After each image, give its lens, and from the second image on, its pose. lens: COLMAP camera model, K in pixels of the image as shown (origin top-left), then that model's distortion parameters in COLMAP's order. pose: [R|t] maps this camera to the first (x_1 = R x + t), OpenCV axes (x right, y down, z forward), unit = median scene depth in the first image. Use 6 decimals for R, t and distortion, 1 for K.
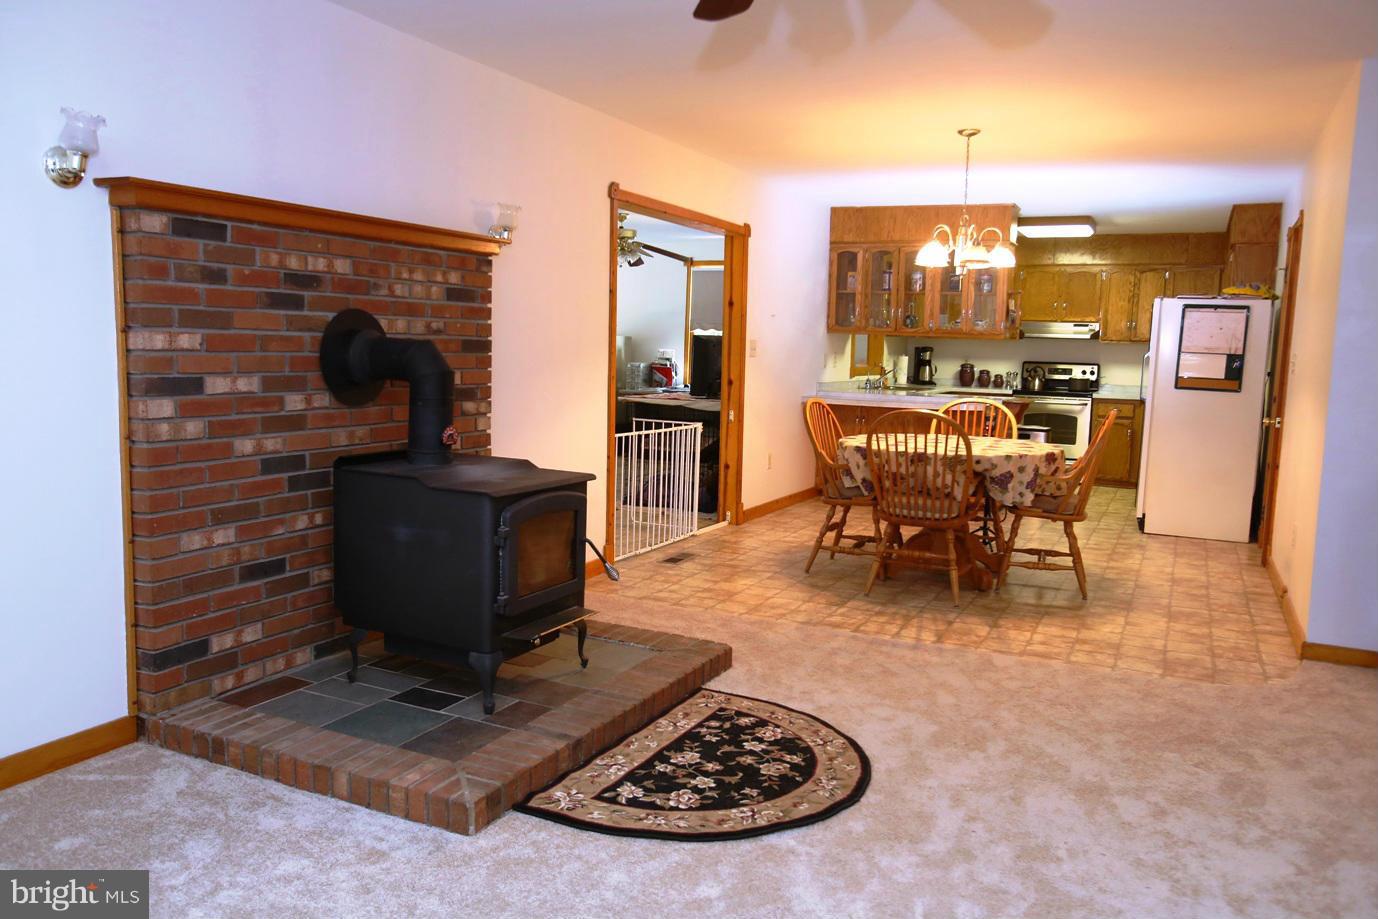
lens RADIAL K [[1043.4, 0, 689.0], [0, 1043.4, 459.5], [0, 0, 1]] dist [-0.010712, -0.000810]
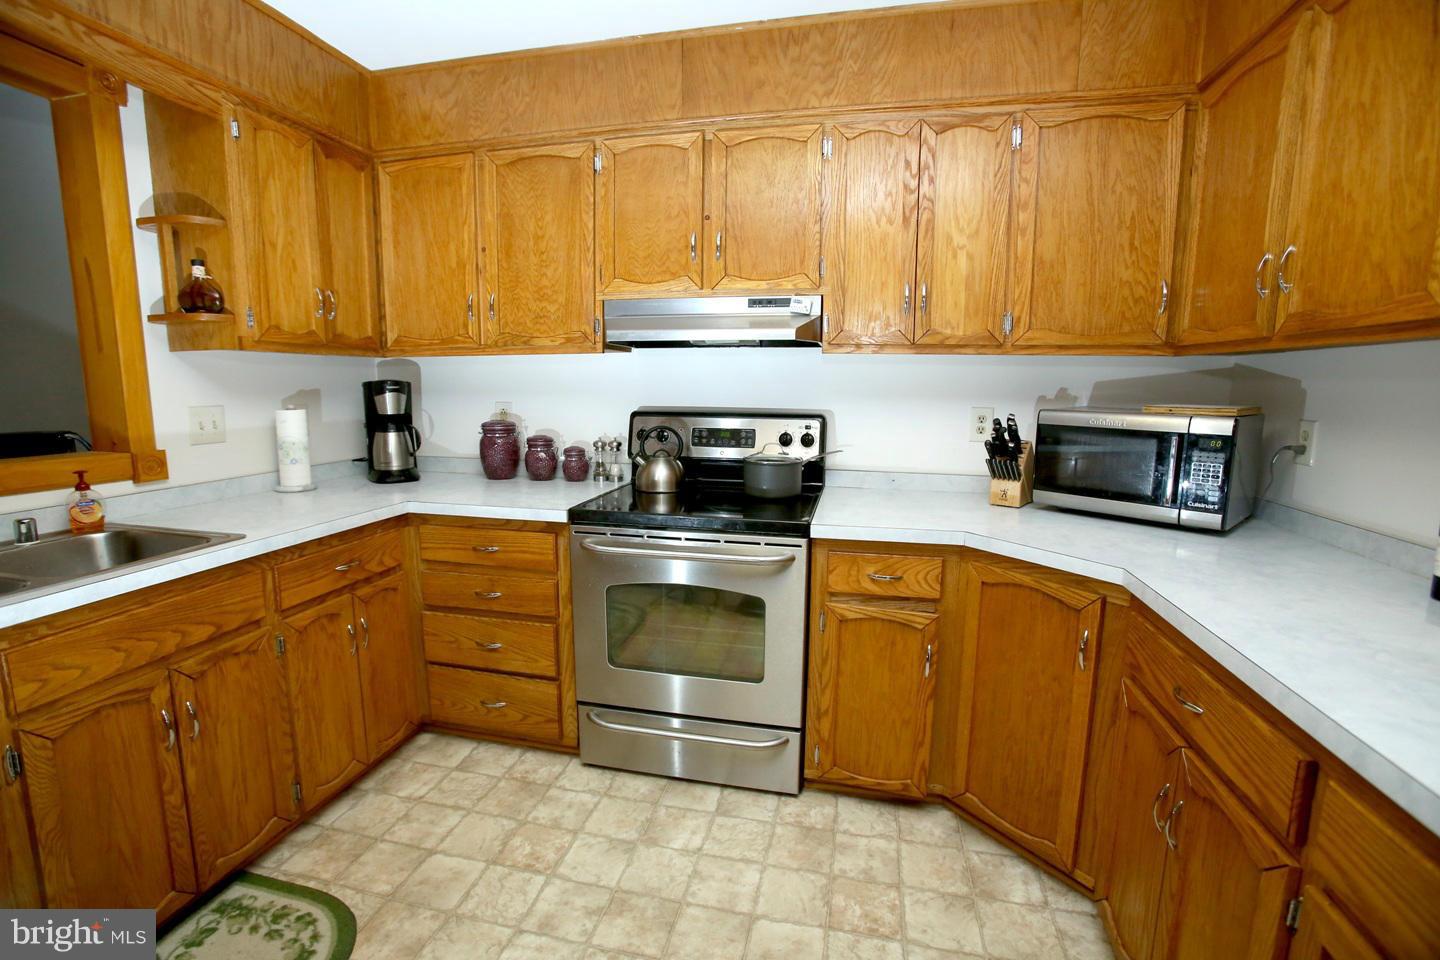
lens RADIAL K [[674.6, 0, 705.4], [0, 674.6, 484.2], [0, 0, 1]] dist [-0.078233, 0.029969]
pose [[0.976365, -0.056897, 0.208502, 0.303478], [0.046060, 0.997341, 0.056472, -0.082753], [-0.211161, -0.045534, 0.976390, 0.779263]]
